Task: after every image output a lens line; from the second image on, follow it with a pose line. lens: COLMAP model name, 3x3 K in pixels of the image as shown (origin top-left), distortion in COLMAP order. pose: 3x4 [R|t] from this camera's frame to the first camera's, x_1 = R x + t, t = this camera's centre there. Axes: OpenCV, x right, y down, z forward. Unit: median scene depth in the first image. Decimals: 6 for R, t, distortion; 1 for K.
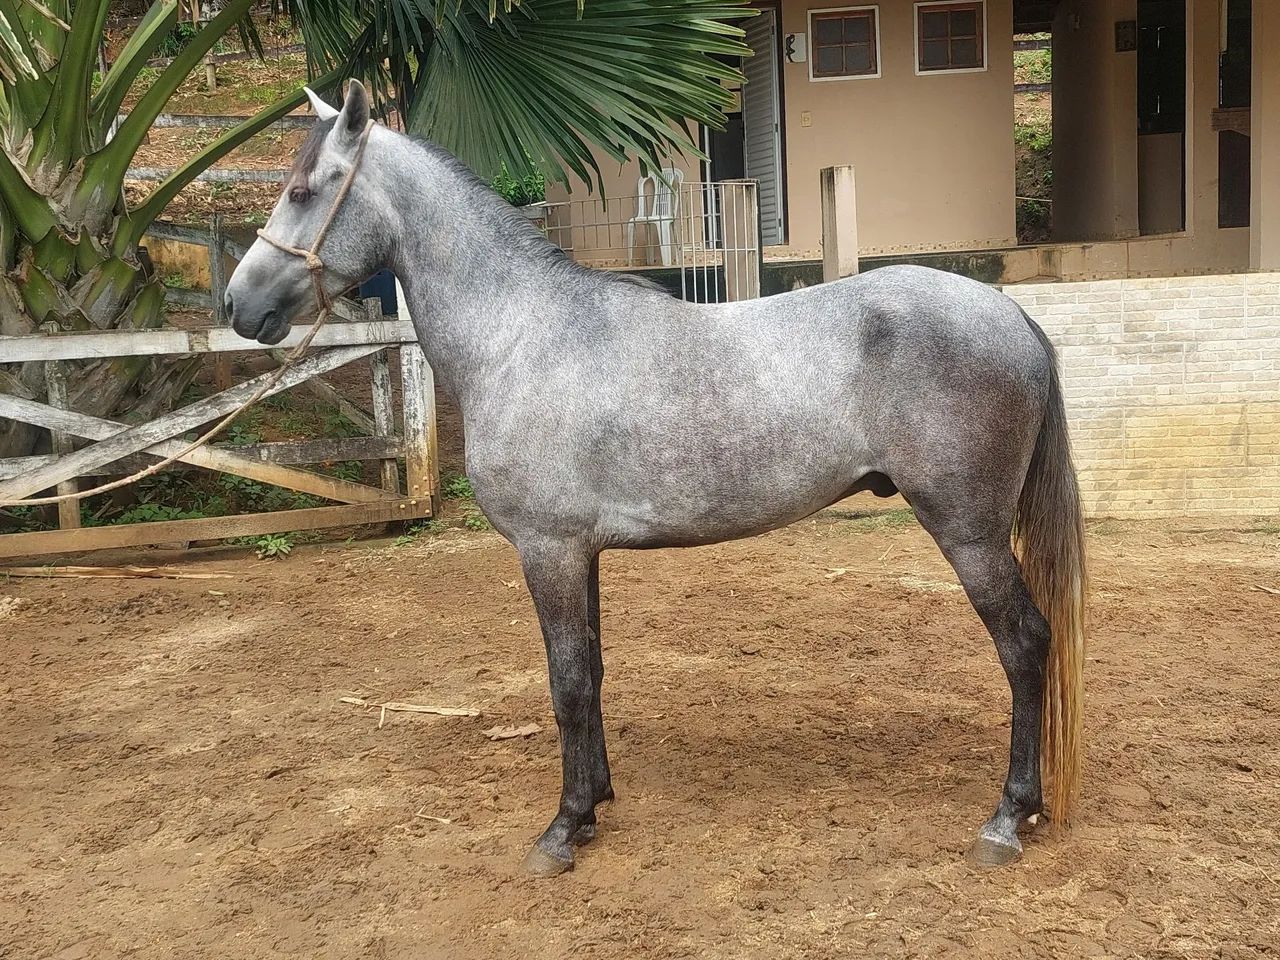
lens RADIAL K [[1240.4, 0, 642.5], [0, 1240.4, 463.9], [0, 0, 1]] dist [0.112210, -0.171989]
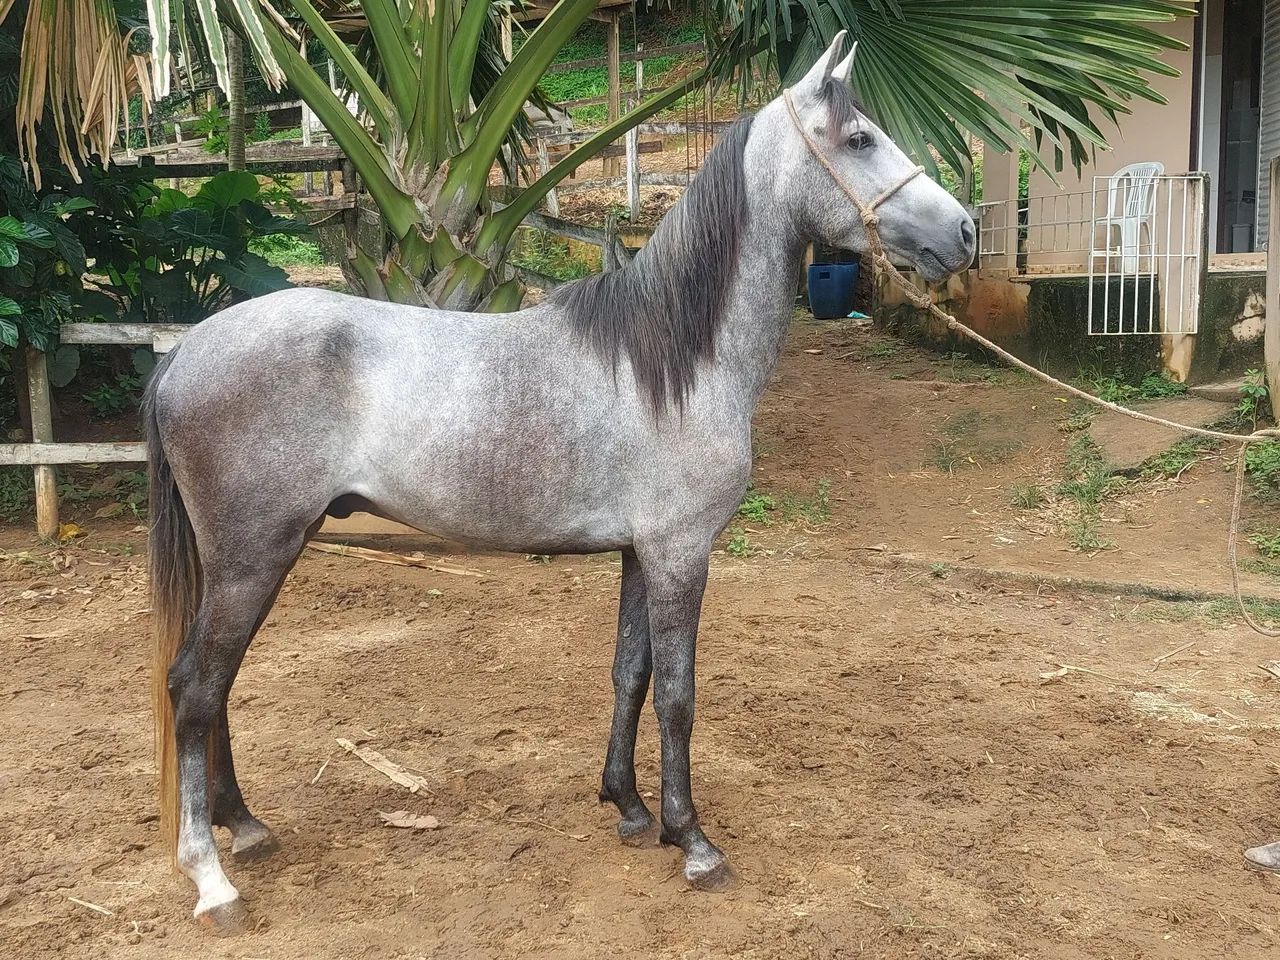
lens RADIAL K [[1243.1, 0, 648.8], [0, 1243.1, 459.1], [0, 0, 1]] dist [0.107910, -0.161642]
pose [[0.912730, 0.082992, -0.400046, 0.184819], [-0.085695, 0.996259, 0.011162, -0.025734], [0.399476, 0.024094, 0.916427, 0.148381]]
